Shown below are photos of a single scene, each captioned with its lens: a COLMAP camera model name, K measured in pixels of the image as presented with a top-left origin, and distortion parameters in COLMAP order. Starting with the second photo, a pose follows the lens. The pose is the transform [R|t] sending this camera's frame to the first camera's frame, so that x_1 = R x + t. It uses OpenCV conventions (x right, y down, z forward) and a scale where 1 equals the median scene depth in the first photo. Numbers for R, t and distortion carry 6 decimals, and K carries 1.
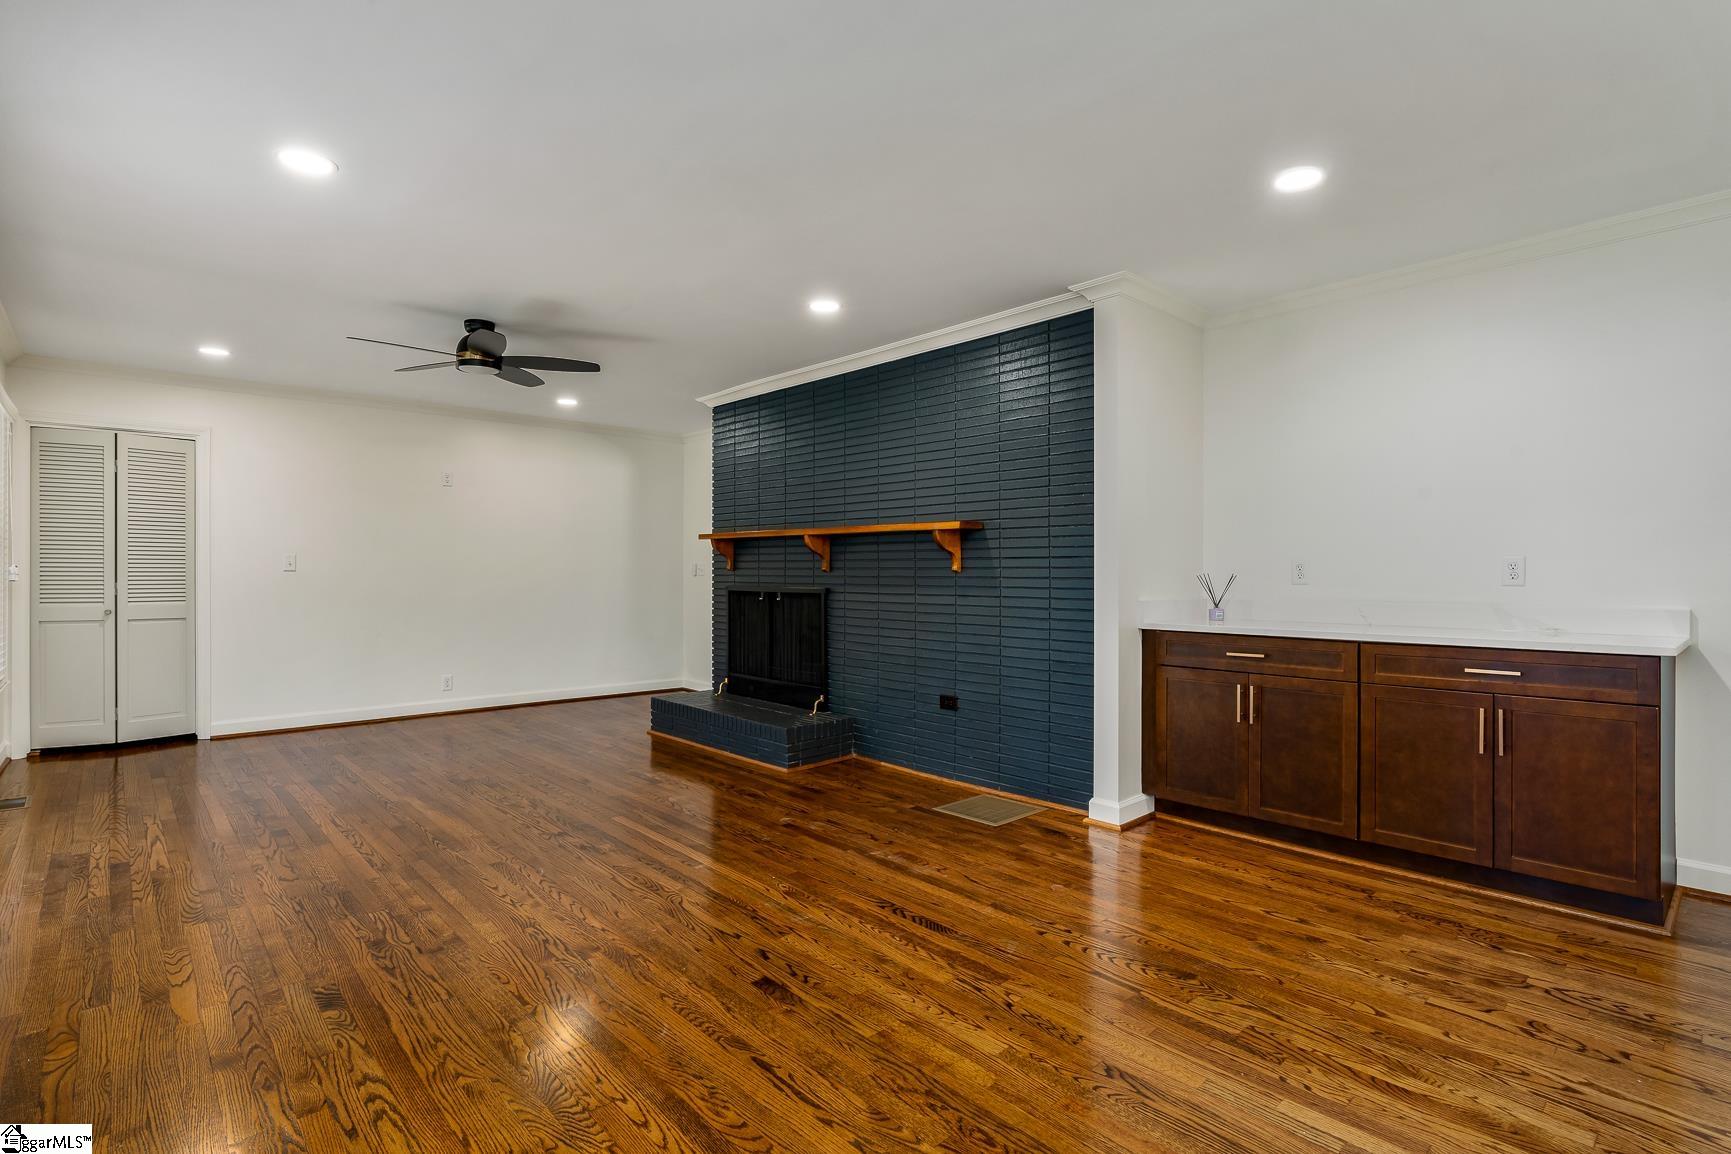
lens RADIAL K [[847.0, 0, 865.5], [0, 847.0, 577.0], [0, 0, 1]] dist [0.000813, -0.000424]
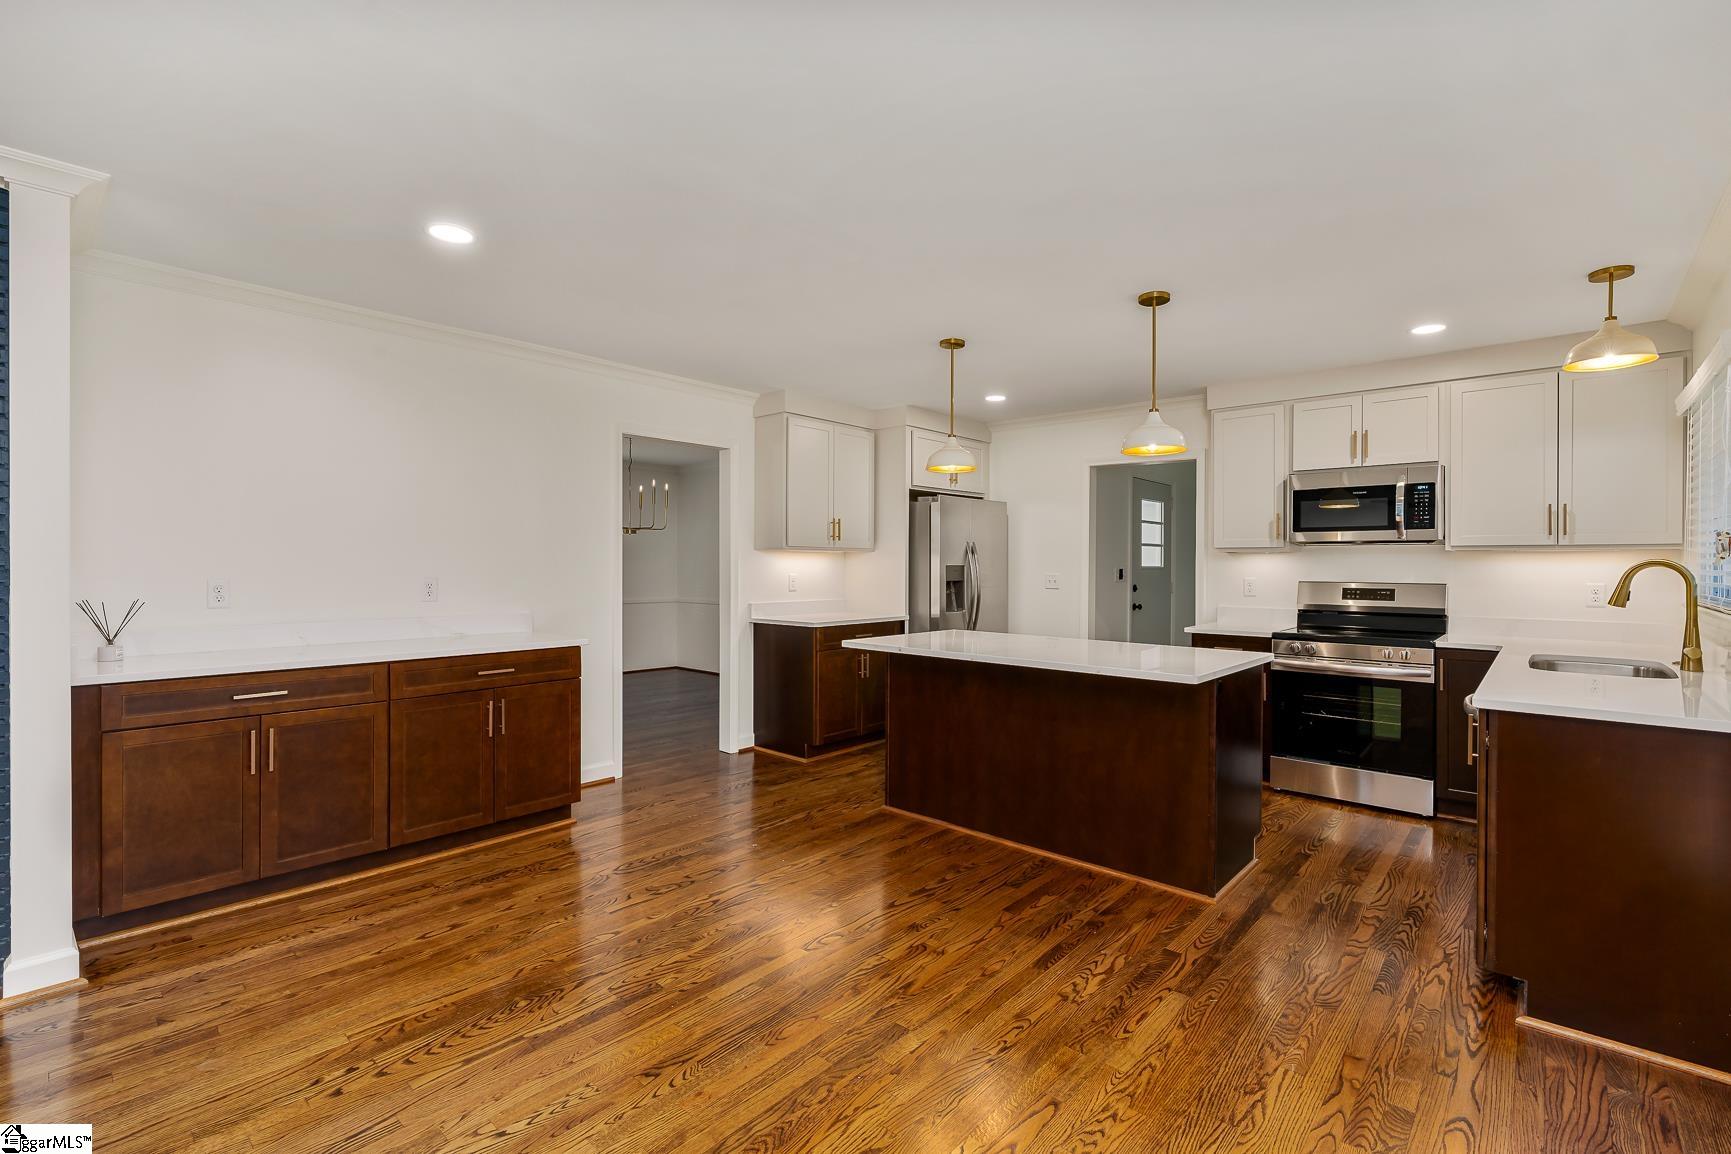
lens RADIAL K [[781.8, 0, 865.5], [0, 781.8, 577.0], [0, 0, 1]] dist [-0.001388, 0.000083]
pose [[-0.105256, -0.015423, 0.994326, -0.450007], [0.000941, 0.999878, 0.015609, -0.044312], [-0.994445, 0.002579, -0.105228, 0.510304]]
